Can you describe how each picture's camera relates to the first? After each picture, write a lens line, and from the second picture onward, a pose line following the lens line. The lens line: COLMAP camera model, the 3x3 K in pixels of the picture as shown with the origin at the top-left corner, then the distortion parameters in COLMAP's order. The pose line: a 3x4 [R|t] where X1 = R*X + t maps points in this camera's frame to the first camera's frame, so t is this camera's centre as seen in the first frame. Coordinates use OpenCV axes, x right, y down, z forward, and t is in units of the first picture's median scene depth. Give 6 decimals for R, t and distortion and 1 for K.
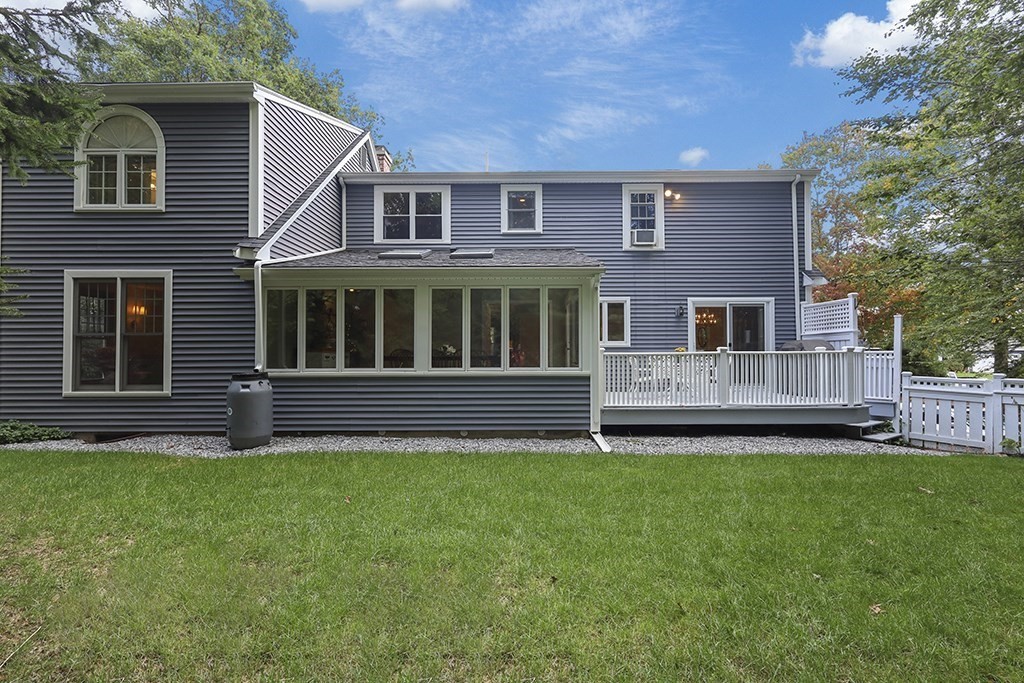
lens RADIAL K [[470.8, 0, 509.7], [0, 470.8, 343.9], [0, 0, 1]] dist [0.001453, 0.000648]
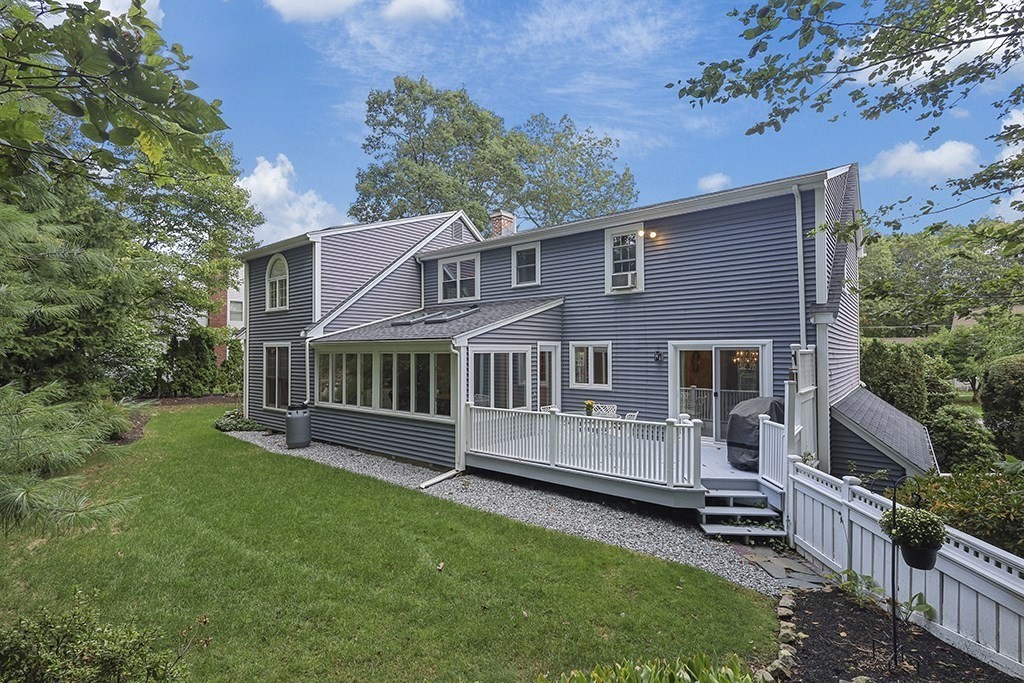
lens RADIAL K [[480.9, 0, 514.8], [0, 480.9, 331.6], [0, 0, 1]] dist [-0.002281, -0.000304]
pose [[0.784240, -0.024958, -0.619955, 0.728418], [0.011657, 0.999607, -0.025497, -0.095945], [0.620348, 0.012769, 0.784223, 0.068074]]
